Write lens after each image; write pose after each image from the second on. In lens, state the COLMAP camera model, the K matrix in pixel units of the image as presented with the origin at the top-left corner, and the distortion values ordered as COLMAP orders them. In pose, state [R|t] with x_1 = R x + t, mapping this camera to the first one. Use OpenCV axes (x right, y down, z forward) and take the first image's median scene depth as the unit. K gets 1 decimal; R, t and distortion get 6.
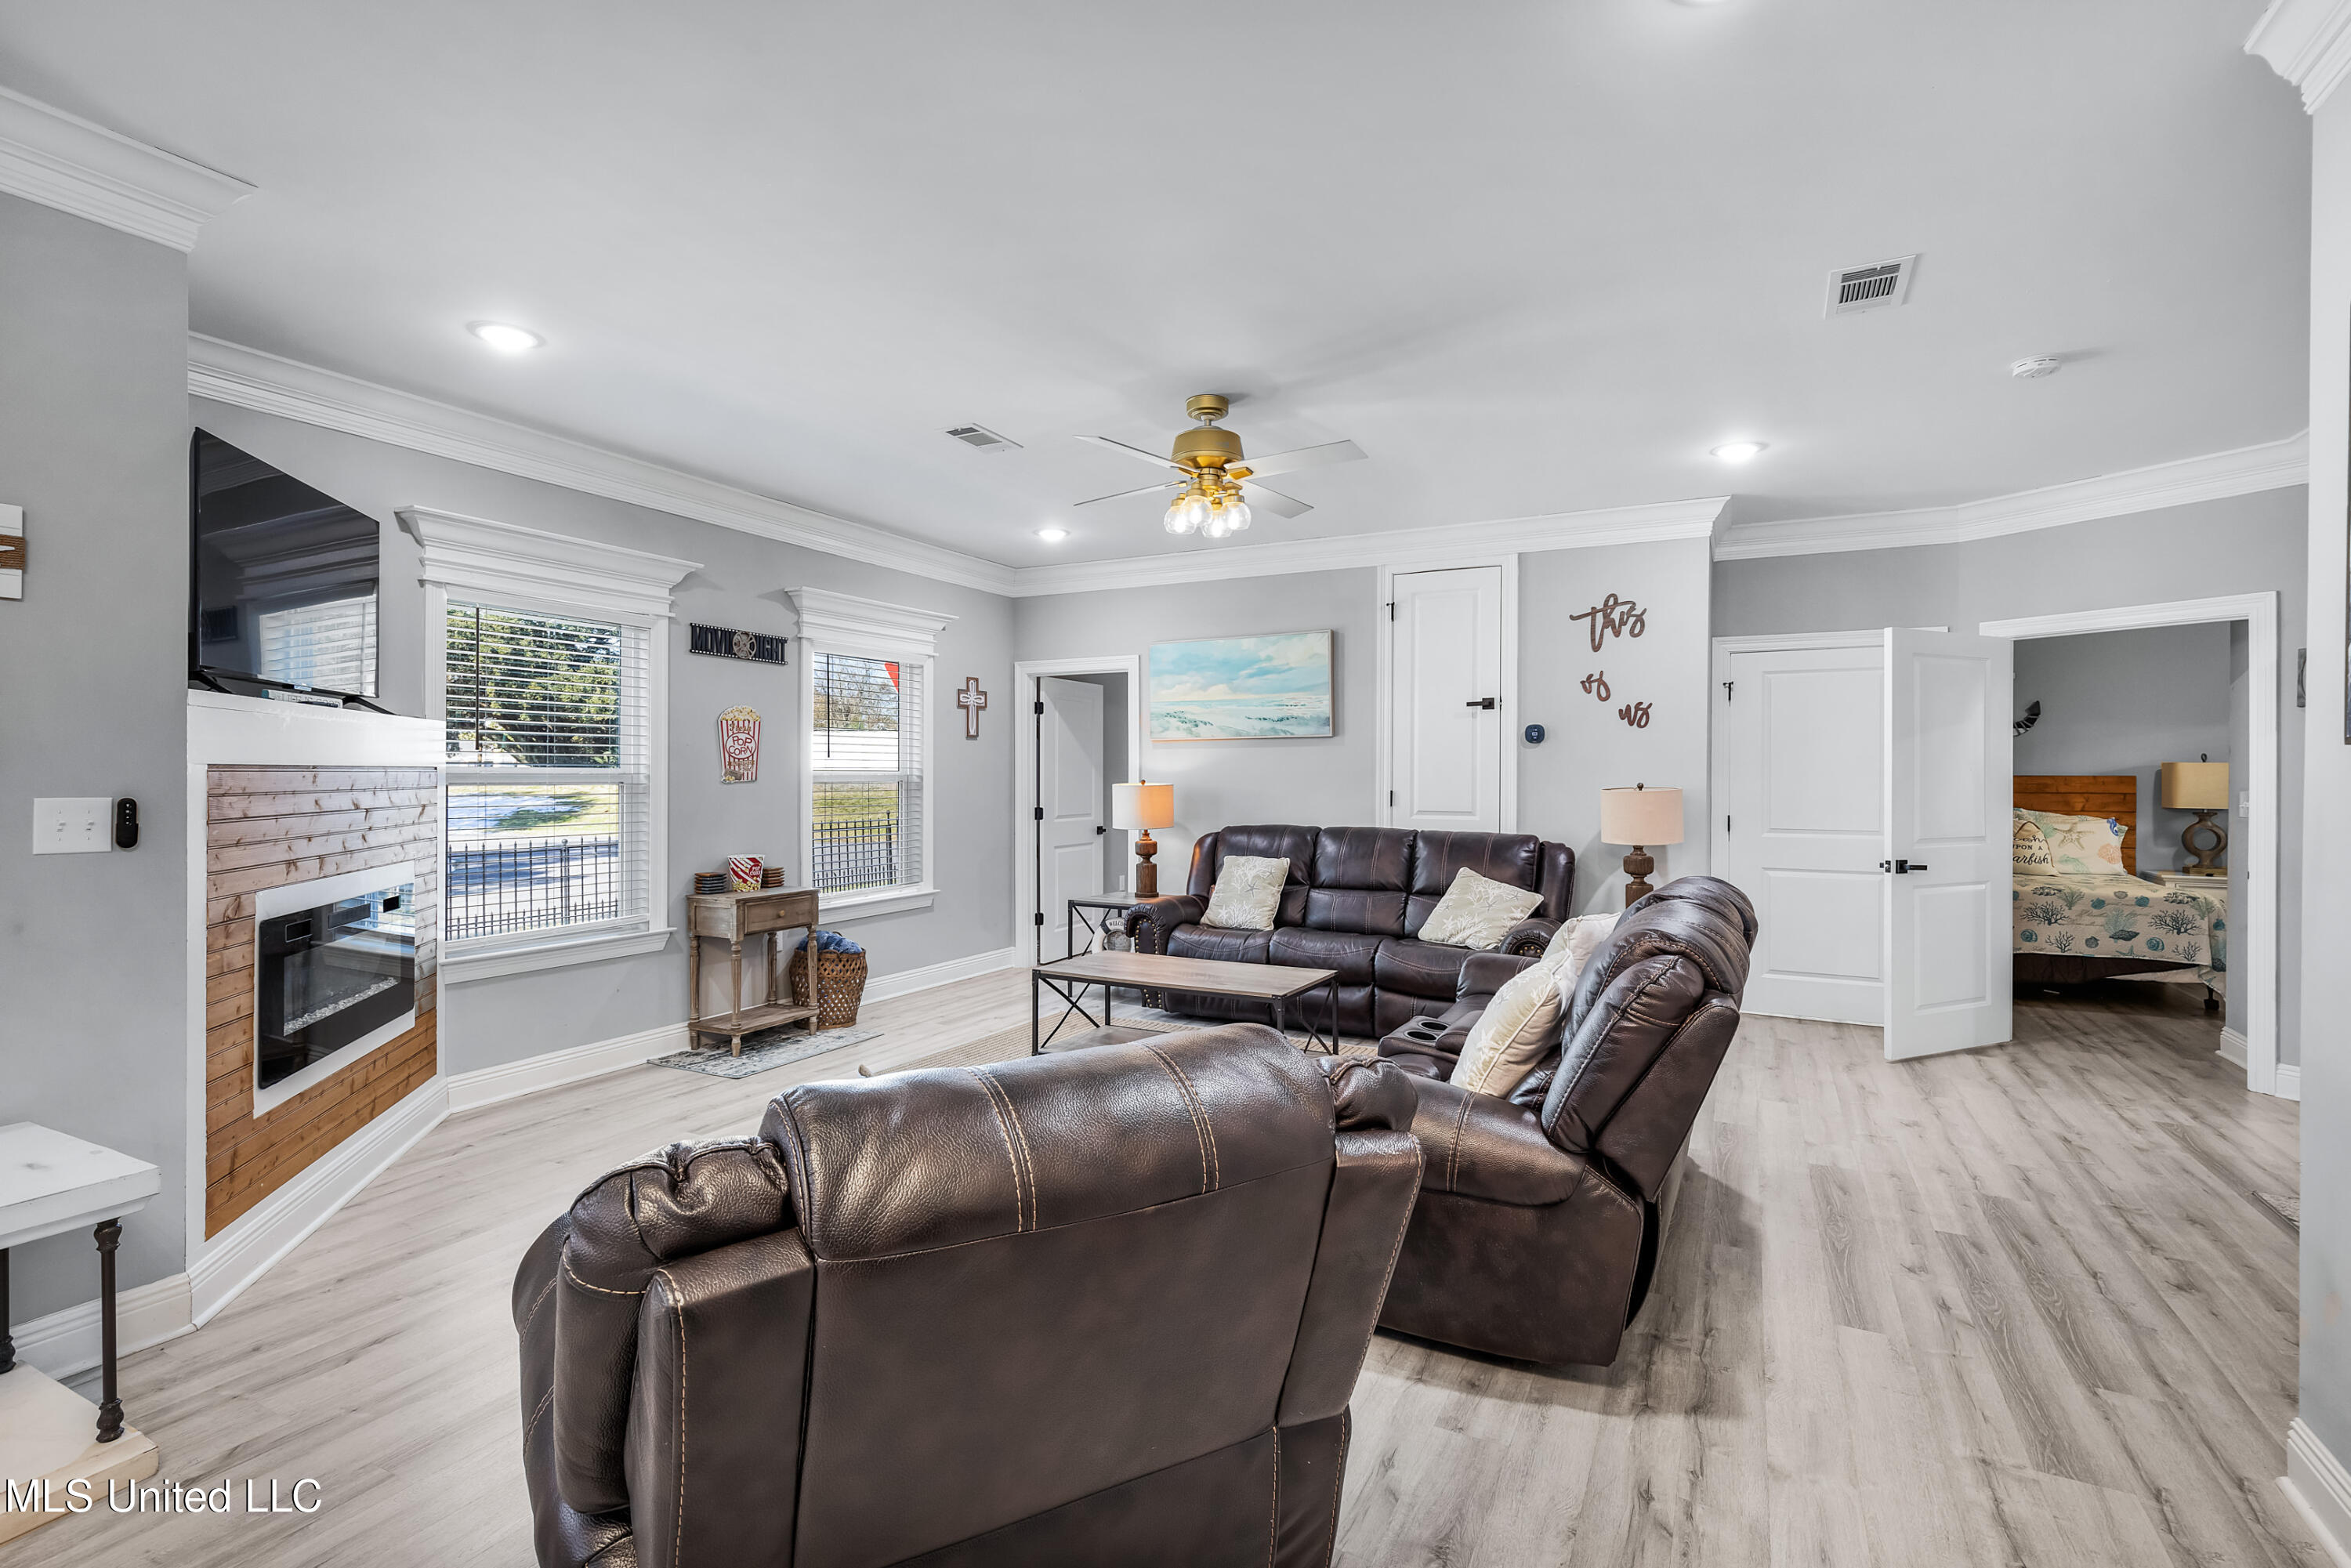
lens RADIAL K [[1071.4, 0, 1176.2], [0, 1071.4, 782.5], [0, 0, 1]] dist [0.003336, -0.000158]
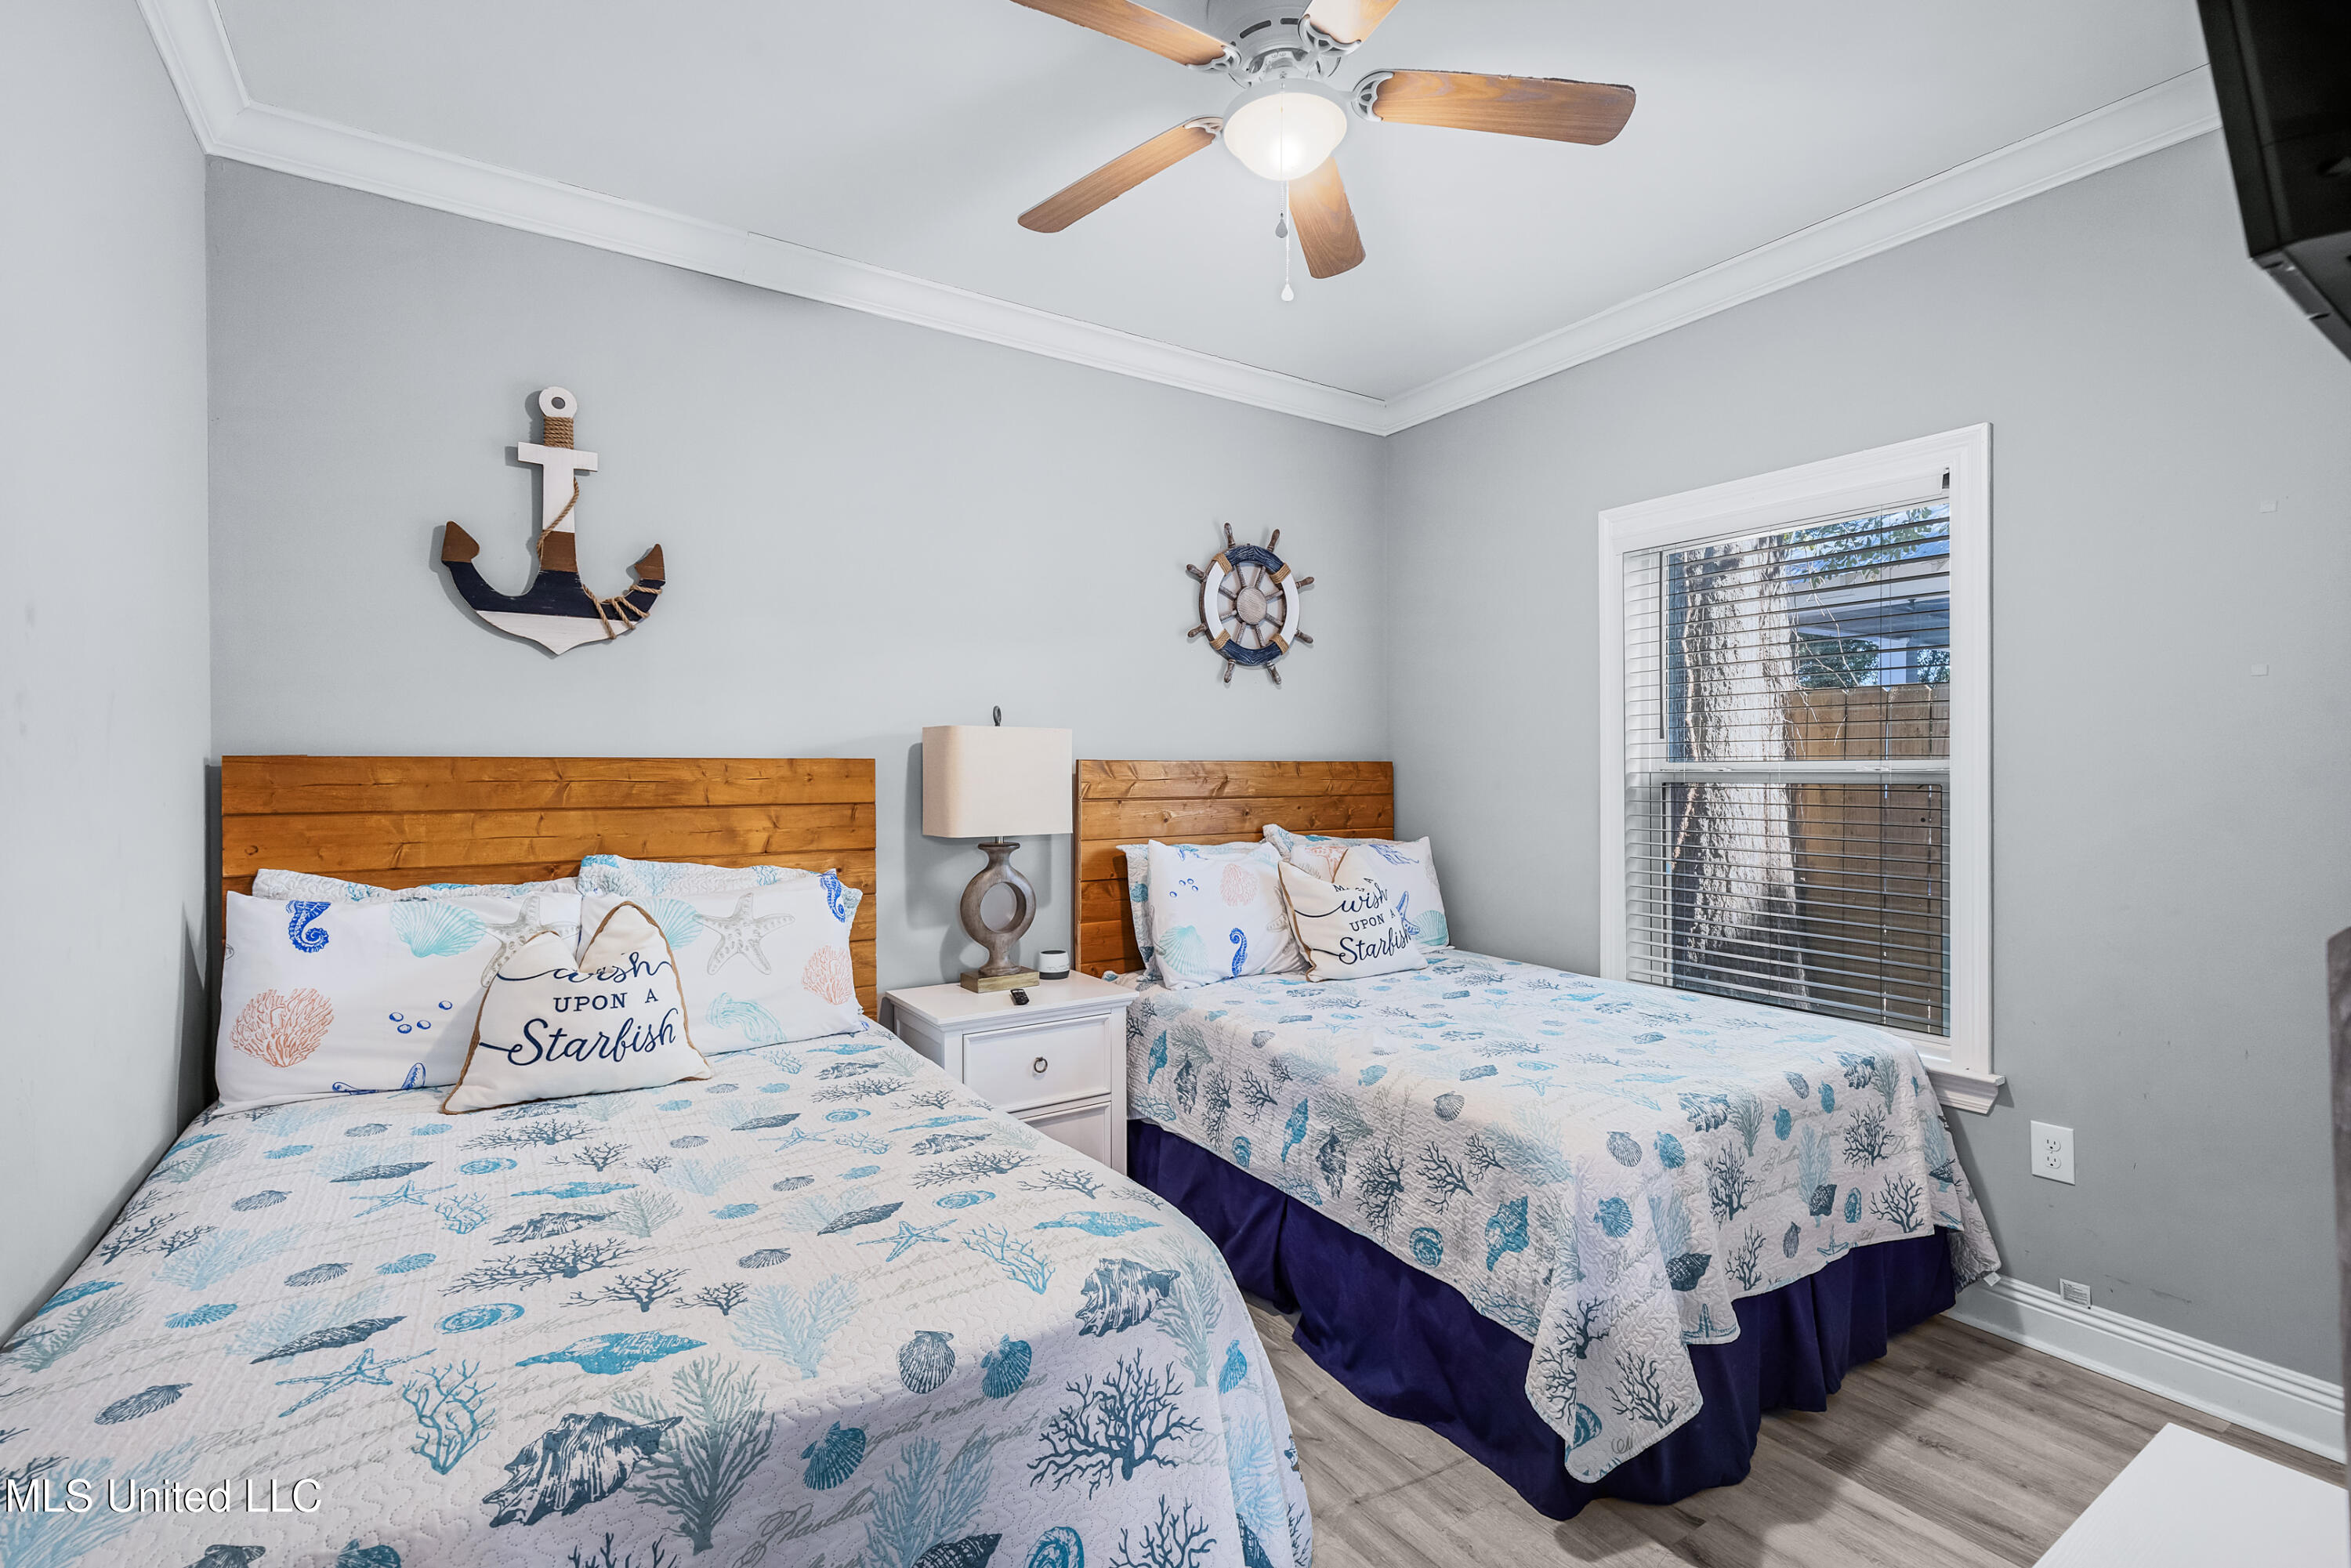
lens RADIAL K [[1071.4, 0, 1186.4], [0, 1071.4, 783.7], [0, 0, 1]] dist [0.003336, -0.000158]
pose [[0.479620, -0.012054, 0.877393, 0.735816], [0.006799, 0.999927, 0.010020, -0.000247], [-0.877450, 0.001159, 0.479667, 0.868368]]
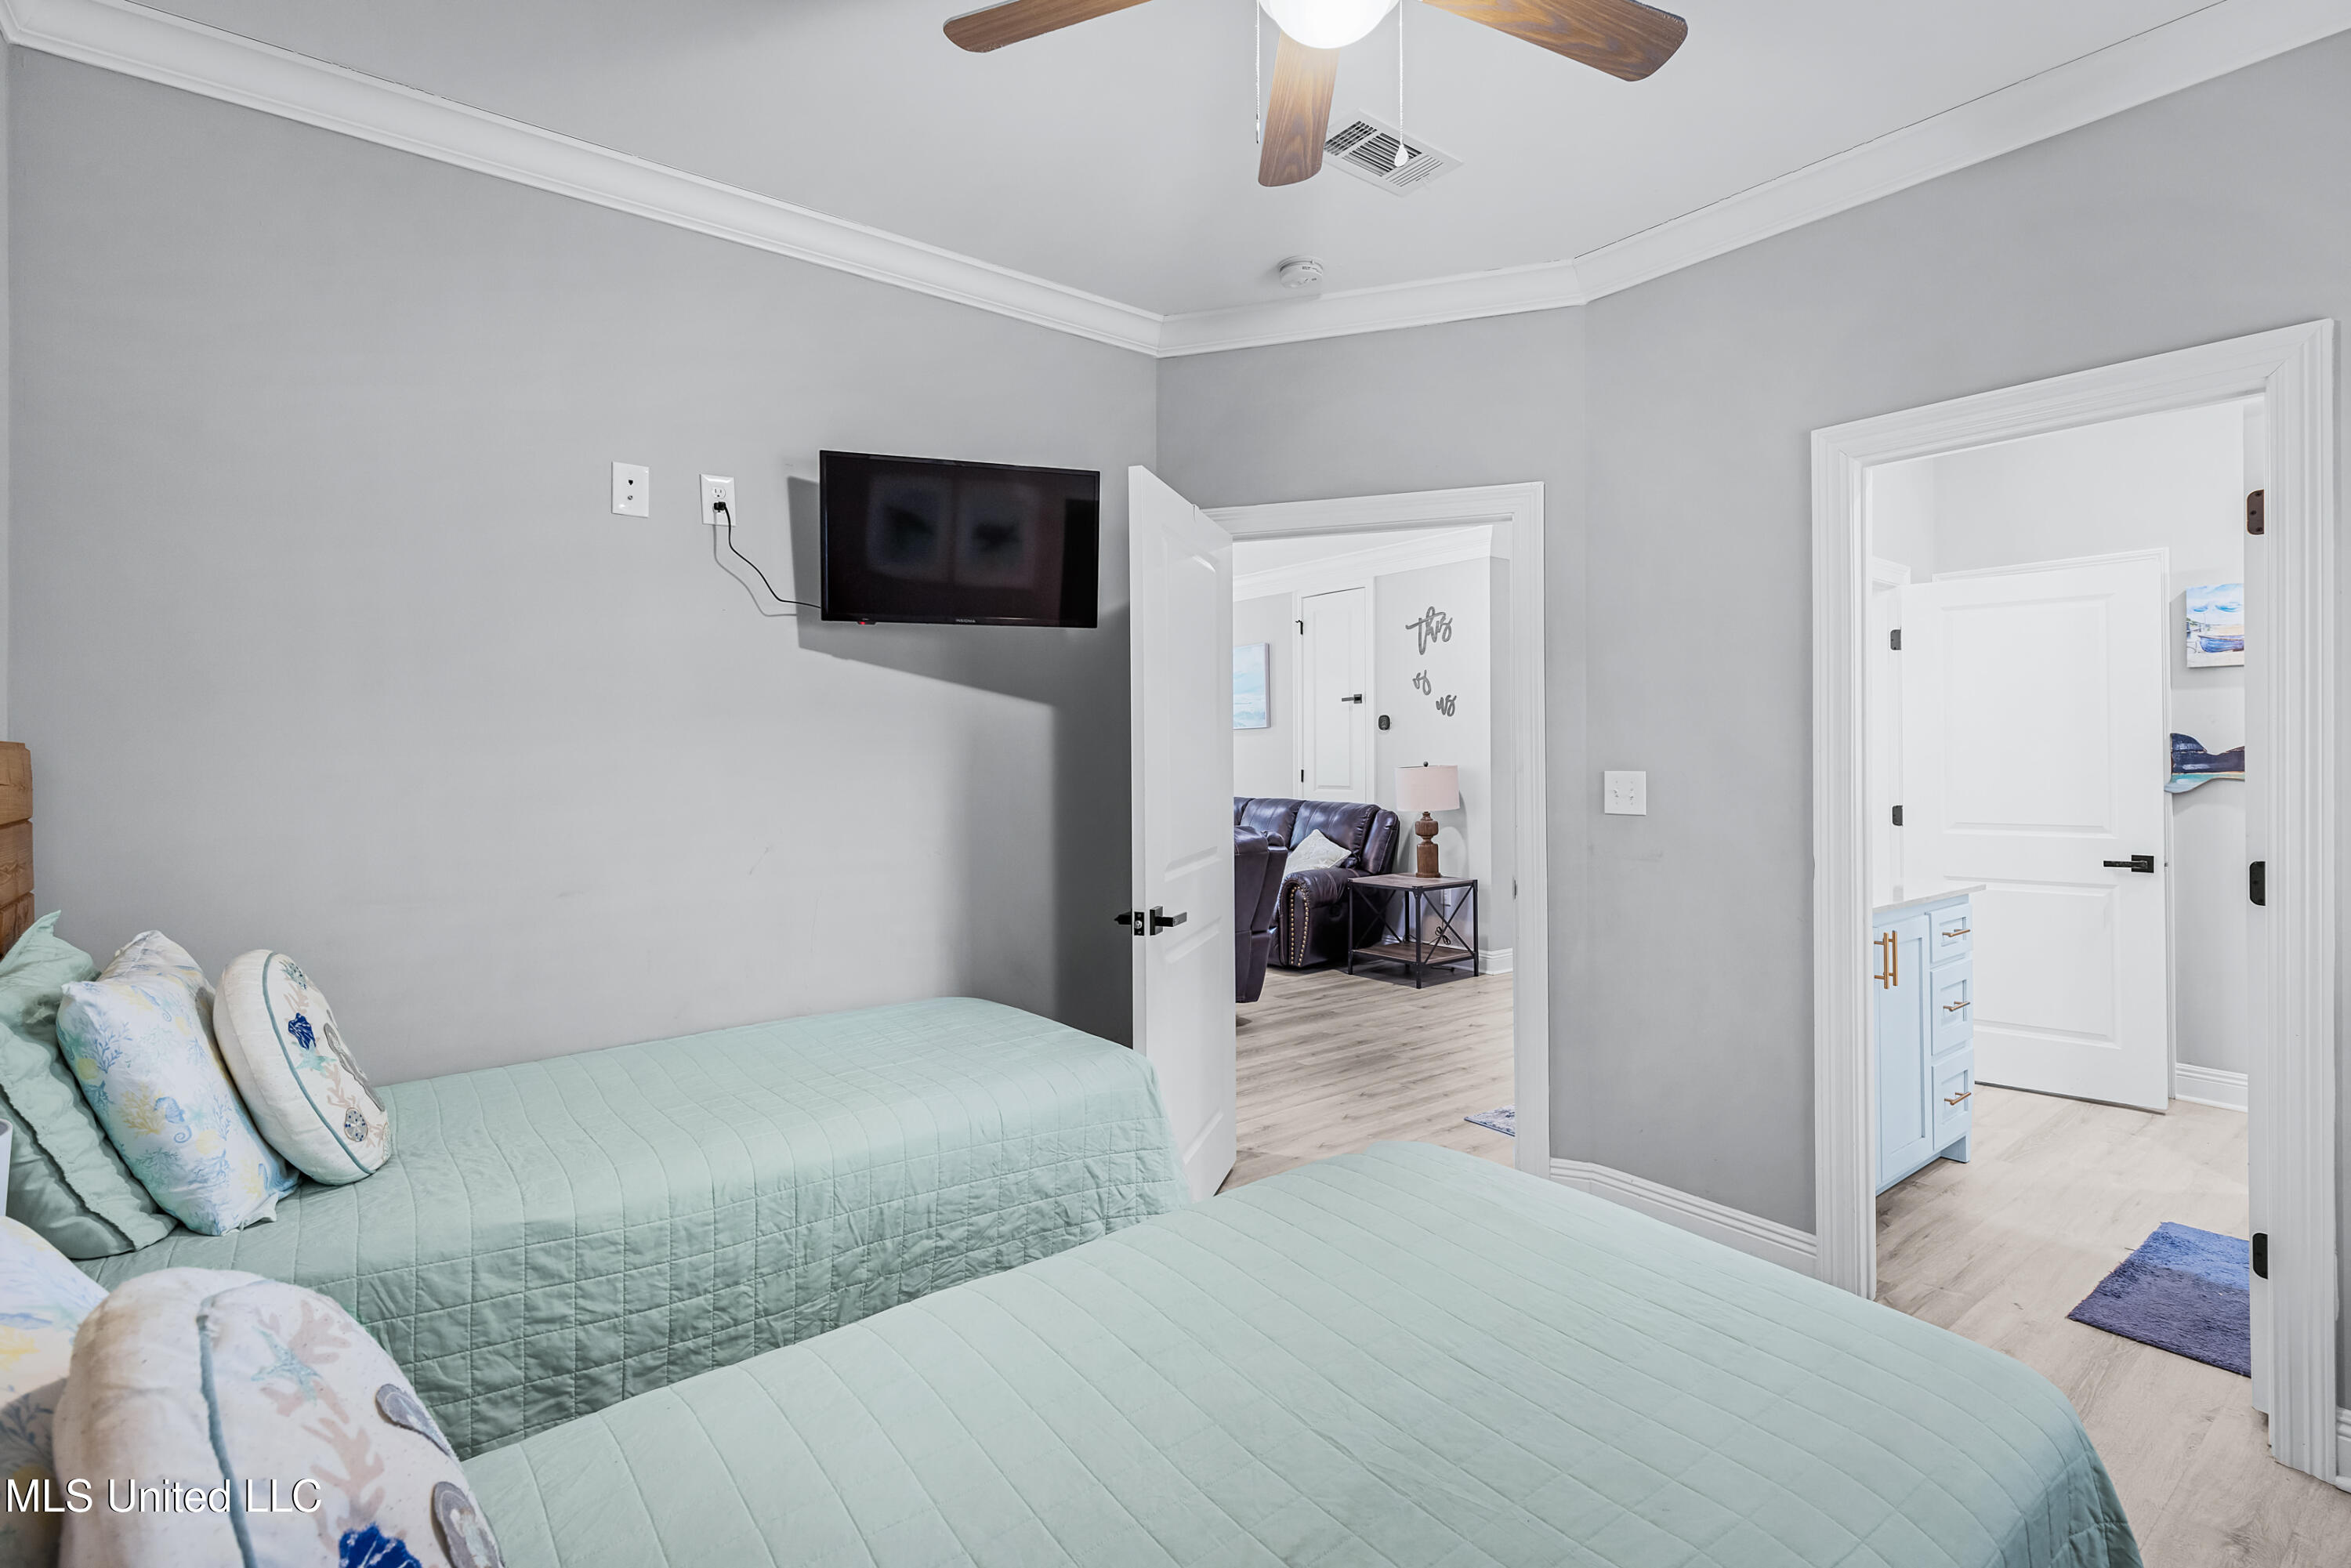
lens RADIAL K [[1071.4, 0, 1189.9], [0, 1071.4, 762.6], [0, 0, 1]] dist [0.003336, -0.000158]
pose [[0.912773, -0.006709, -0.408412, 0.594132], [0.003939, 0.999963, -0.007623, 0.008830], [0.408448, 0.005349, 0.912766, -0.204760]]
